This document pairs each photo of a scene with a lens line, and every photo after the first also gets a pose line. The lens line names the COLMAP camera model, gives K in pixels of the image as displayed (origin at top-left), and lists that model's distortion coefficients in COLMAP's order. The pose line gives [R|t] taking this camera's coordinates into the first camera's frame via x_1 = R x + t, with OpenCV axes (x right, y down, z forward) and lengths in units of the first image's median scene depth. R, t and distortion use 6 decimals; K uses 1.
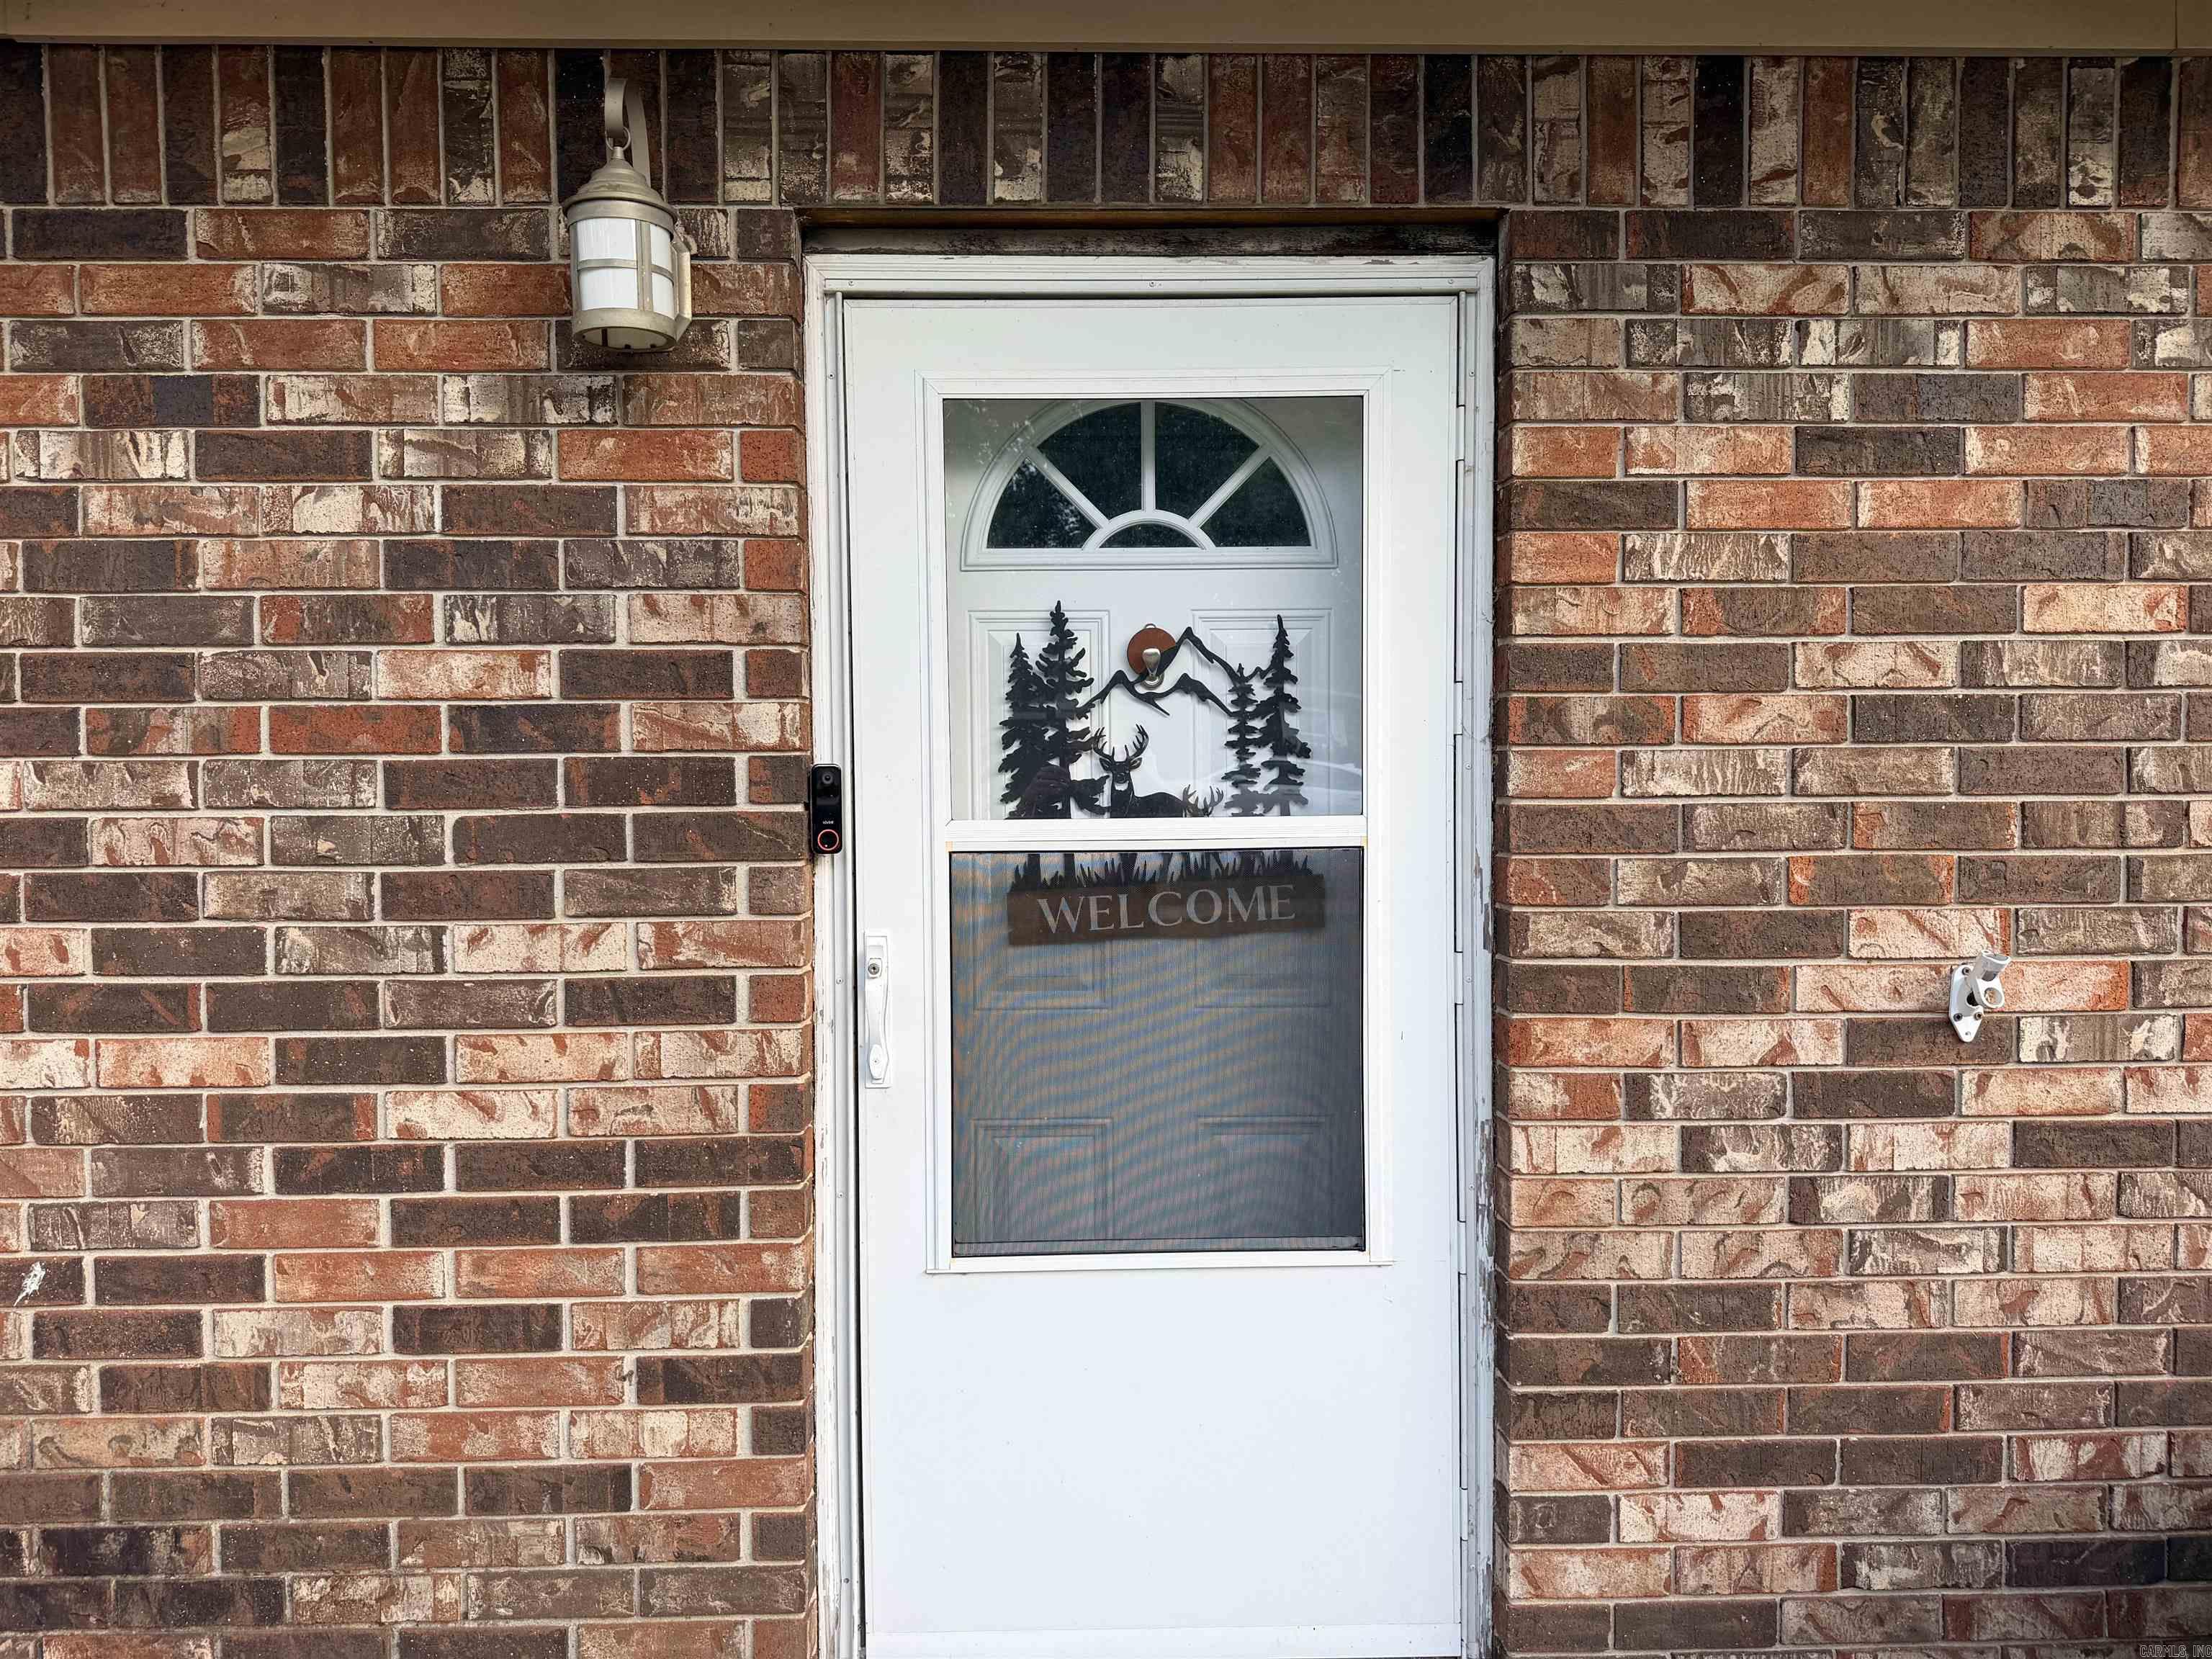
lens RADIAL K [[1539.2, 0, 1106.0], [0, 1539.2, 829.5], [0, 0, 1]] dist [0.059130, -0.085913]
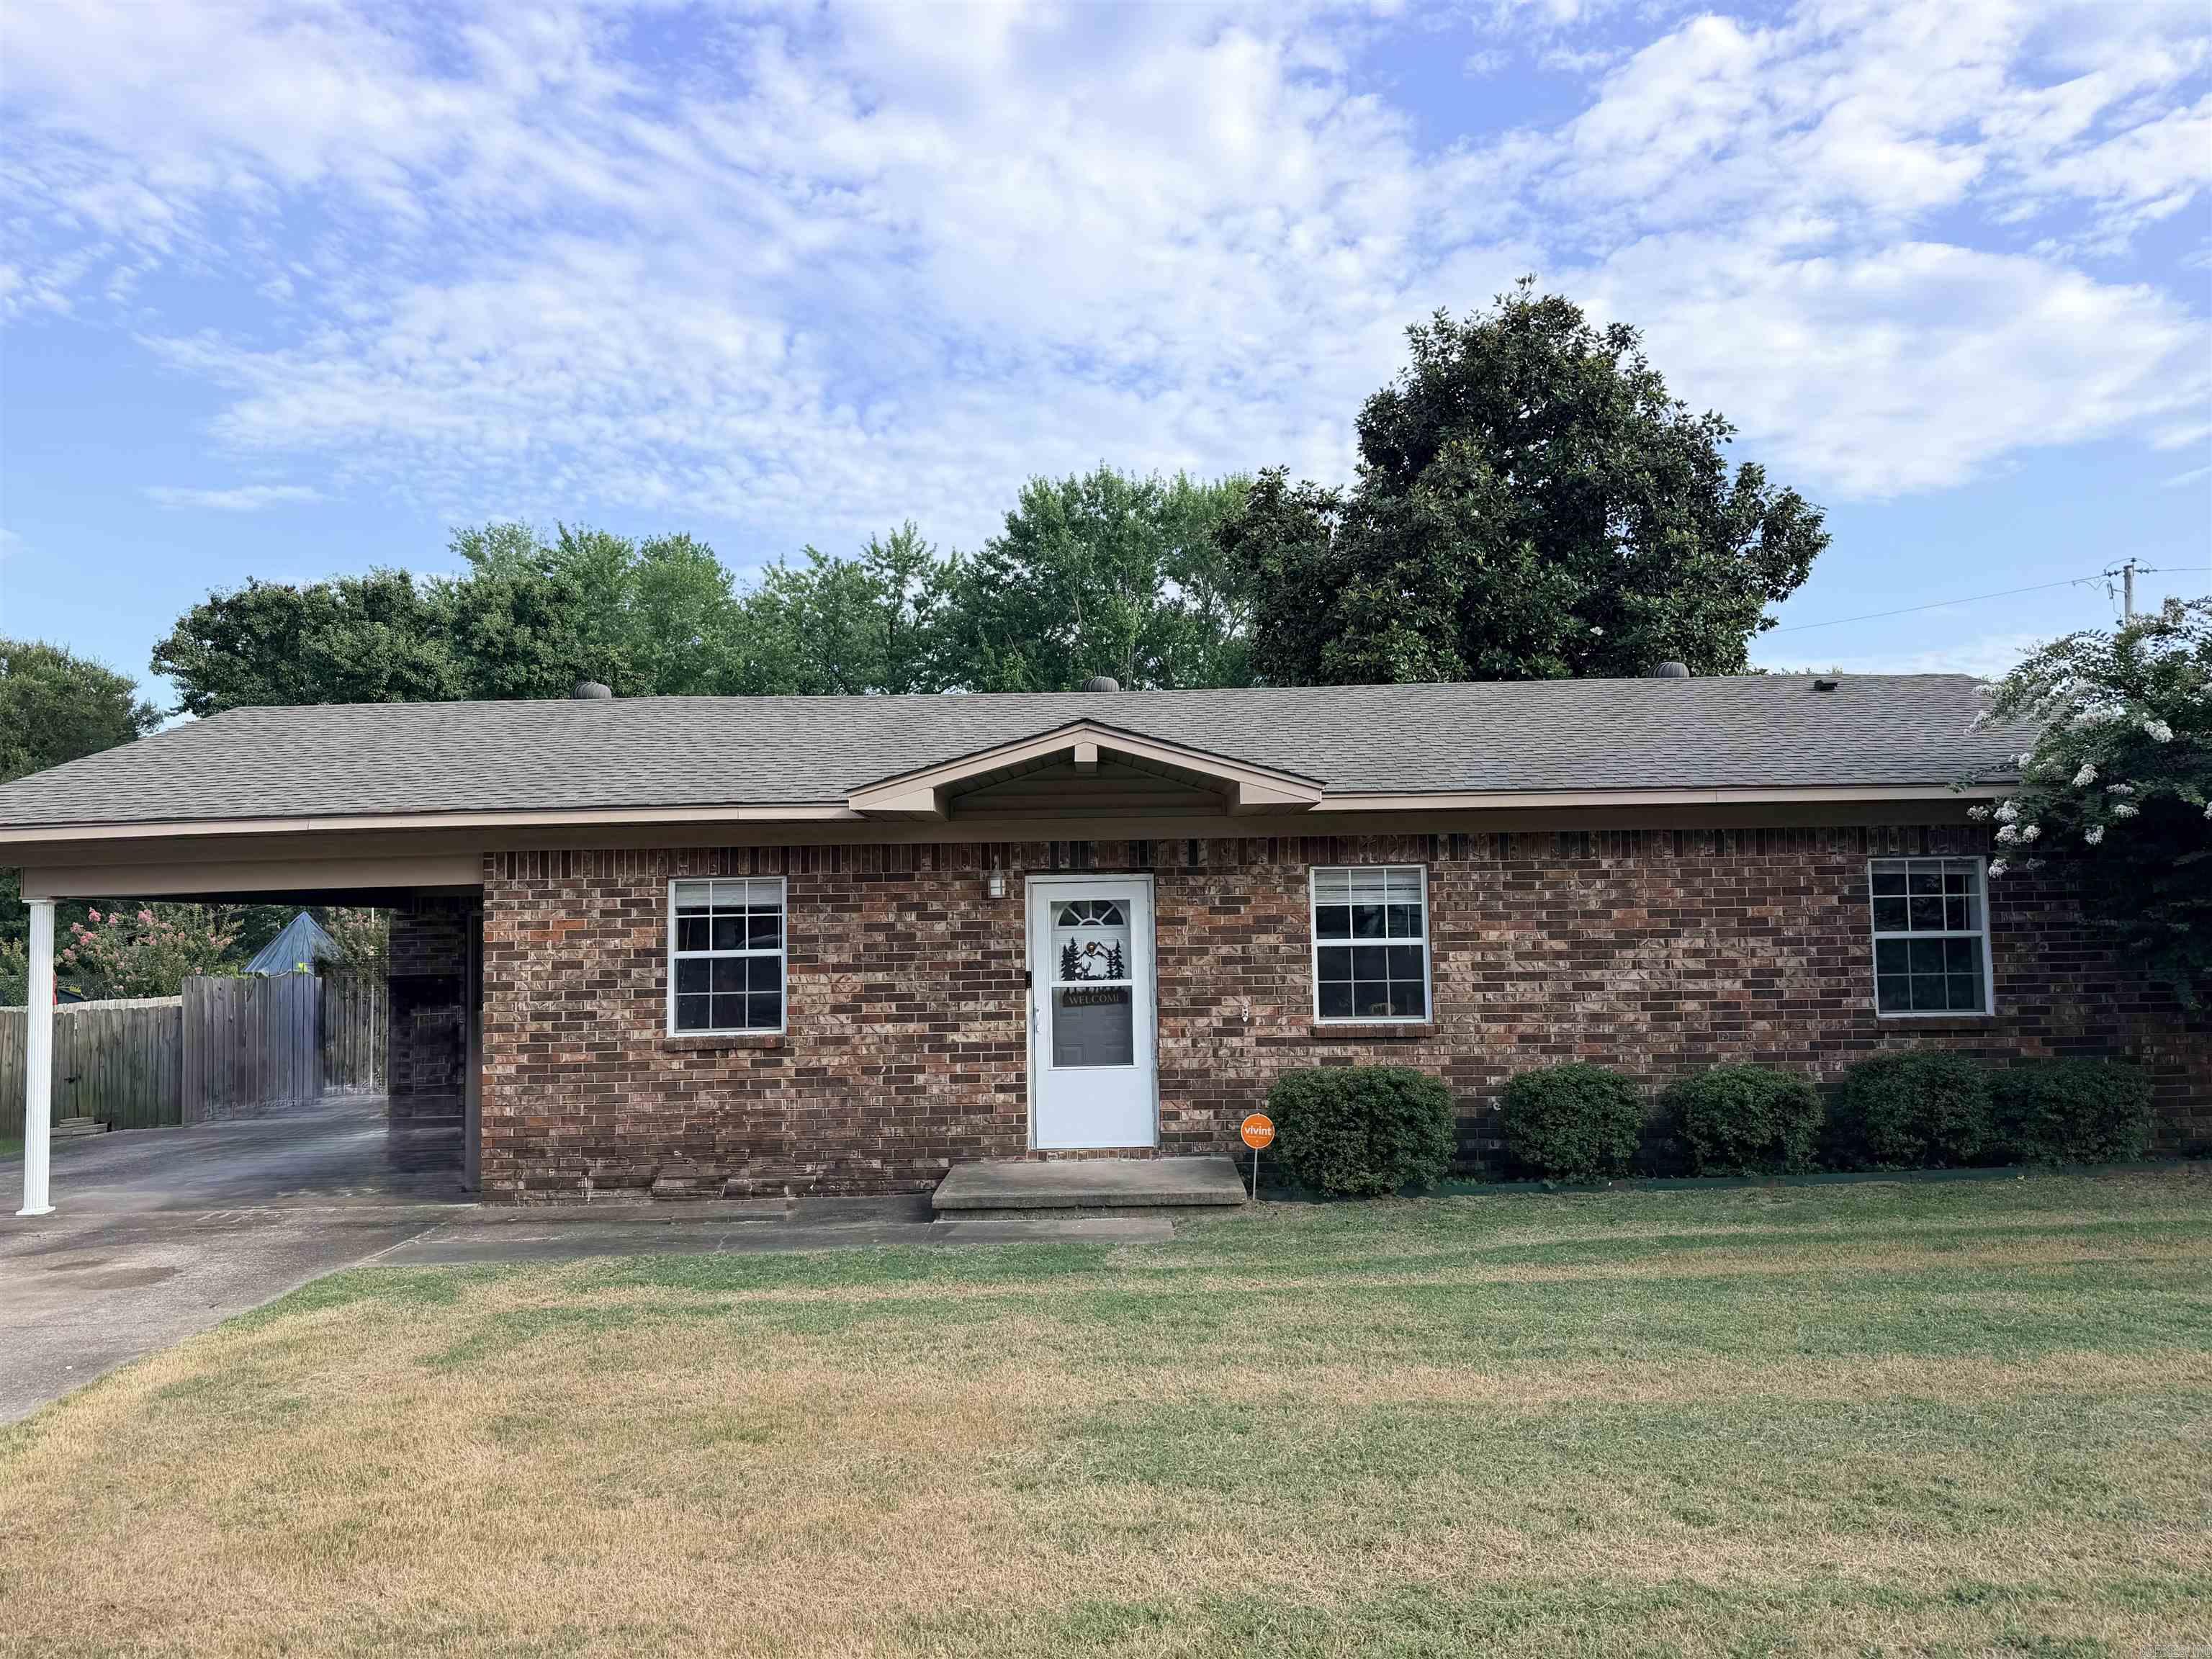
lens RADIAL K [[1516.6, 0, 1106.0], [0, 1516.6, 829.5], [0, 0, 1]] dist [0.164304, -0.291713]
pose [[0.999510, -0.013396, -0.028293, 0.239448], [0.010421, 0.994647, -0.102800, 0.013868], [0.029518, 0.102455, 0.994300, -4.271604]]
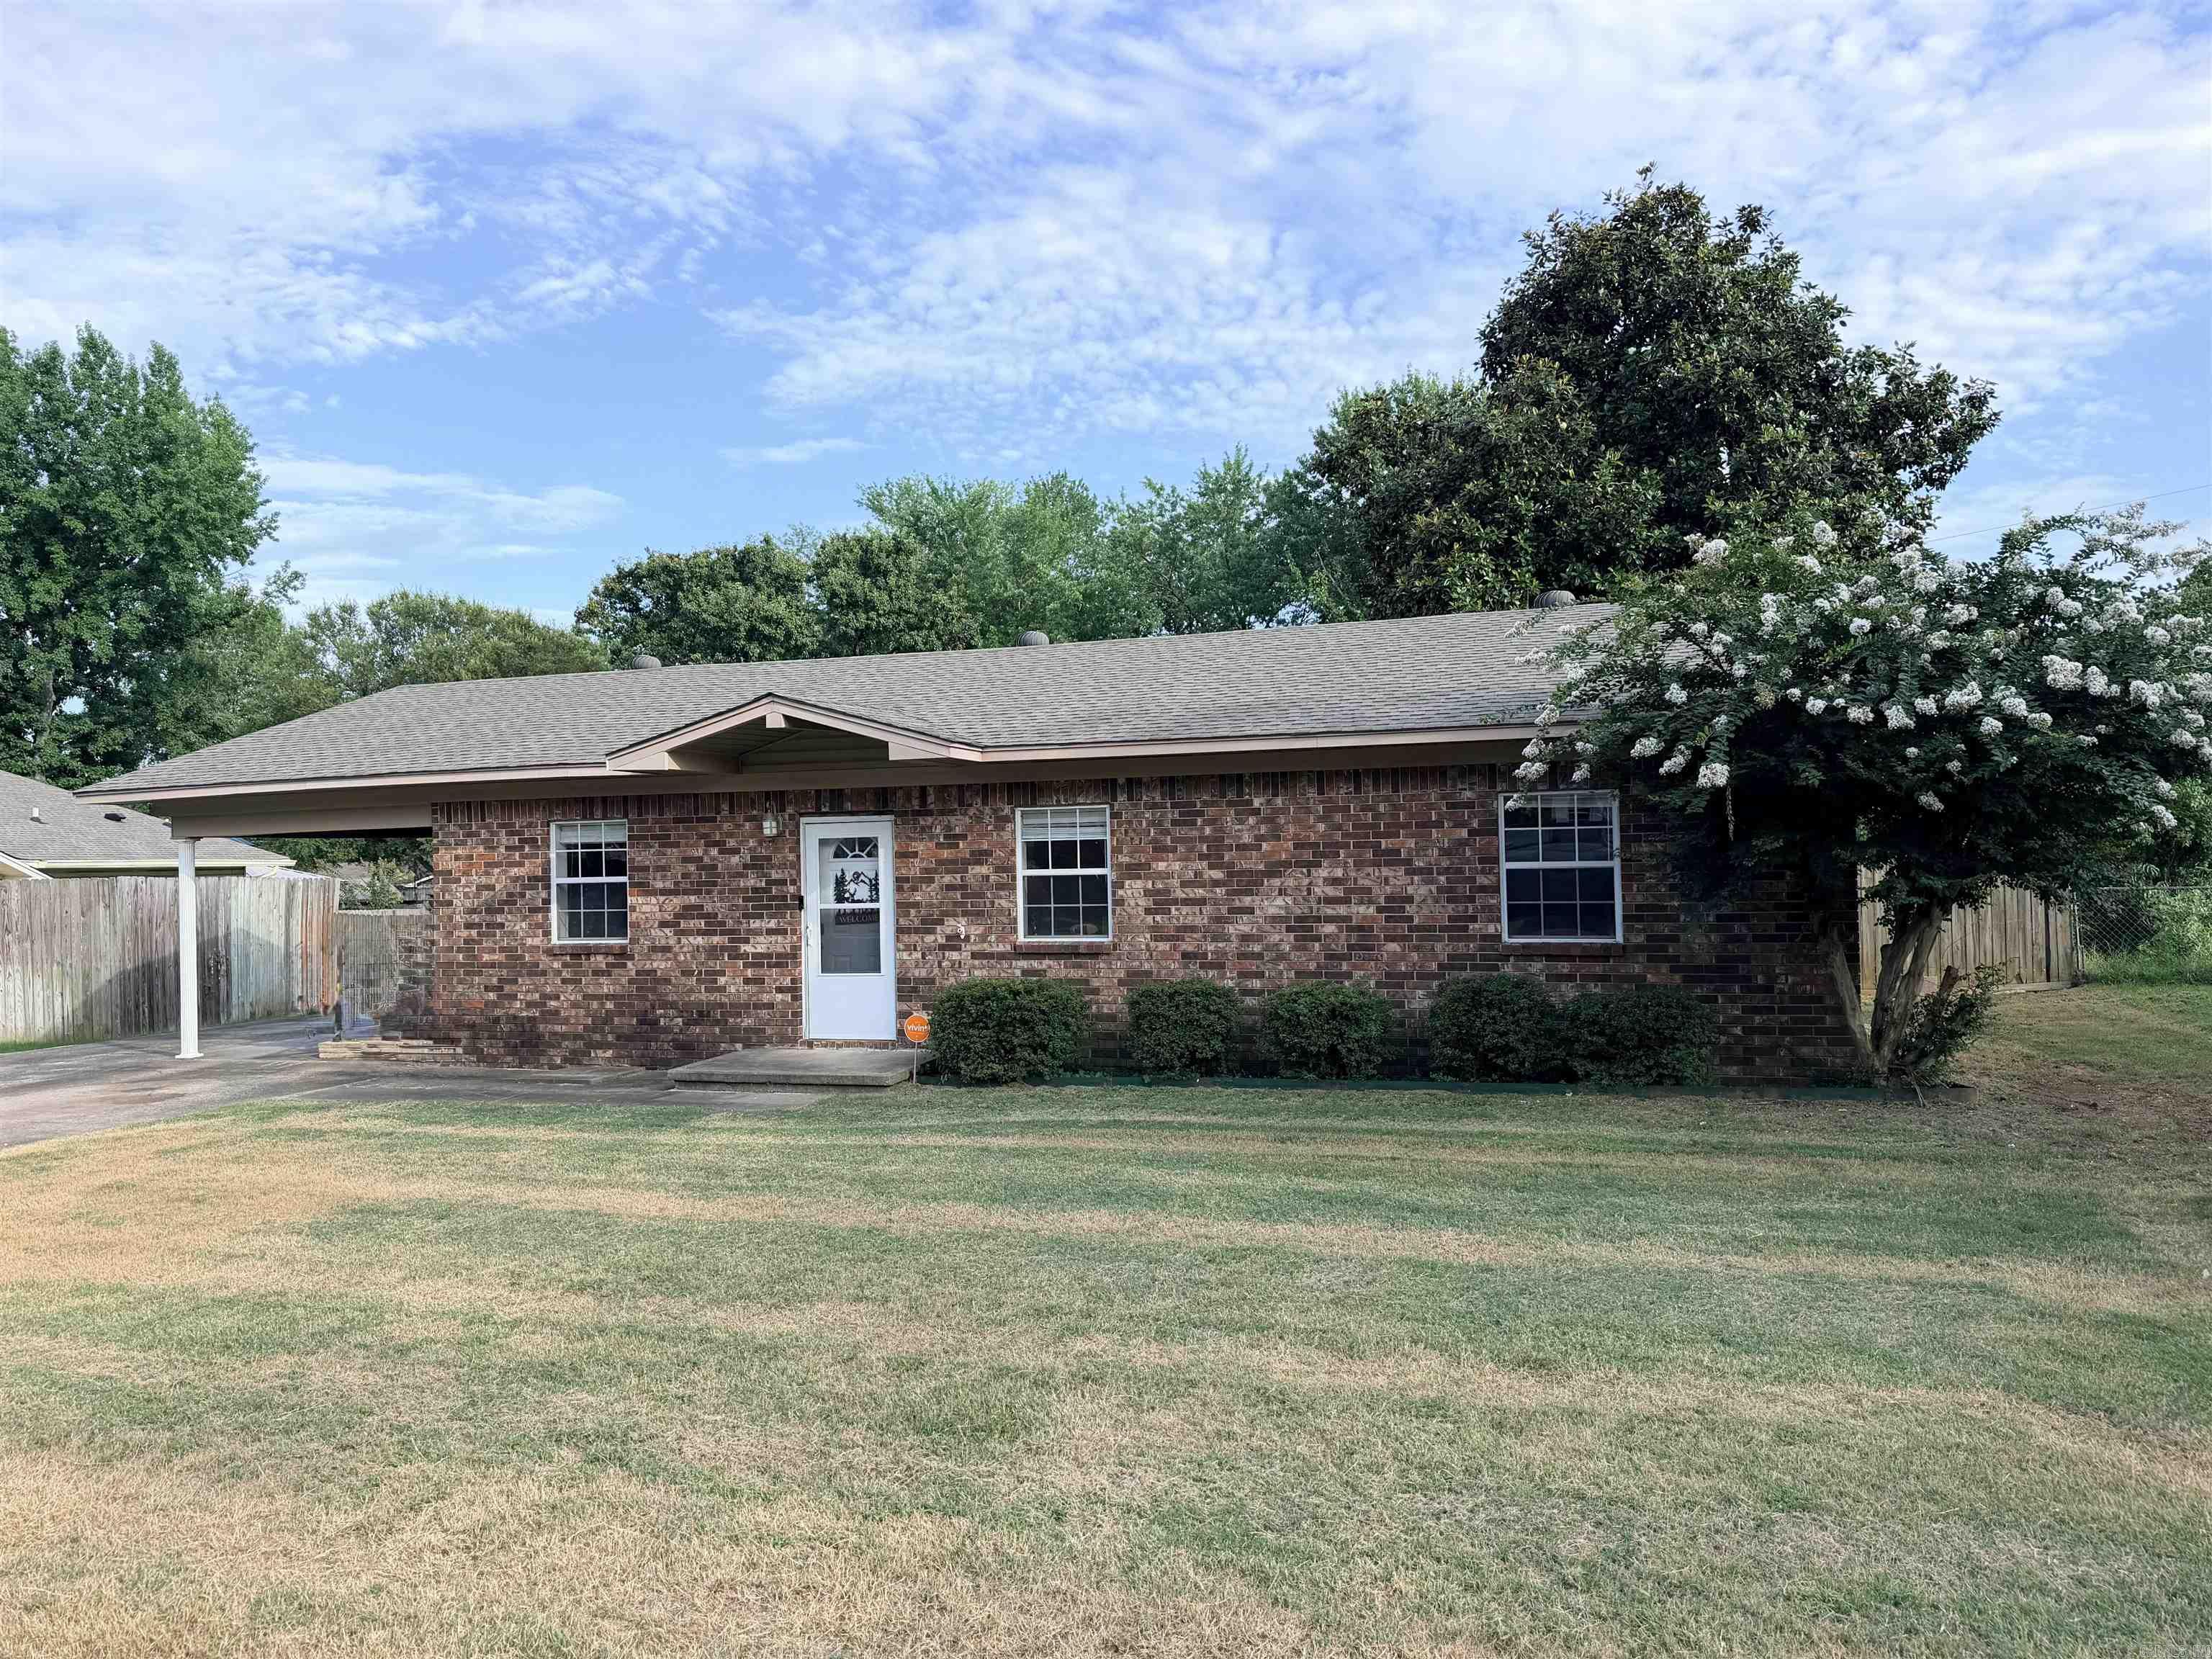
lens RADIAL K [[1516.6, 0, 1106.0], [0, 1516.6, 829.5], [0, 0, 1]] dist [0.164304, -0.291713]
pose [[0.941370, -0.017816, -0.336904, 3.216599], [0.002803, 0.998983, -0.044996, -0.026944], [0.337363, 0.041414, 0.940463, -4.655780]]
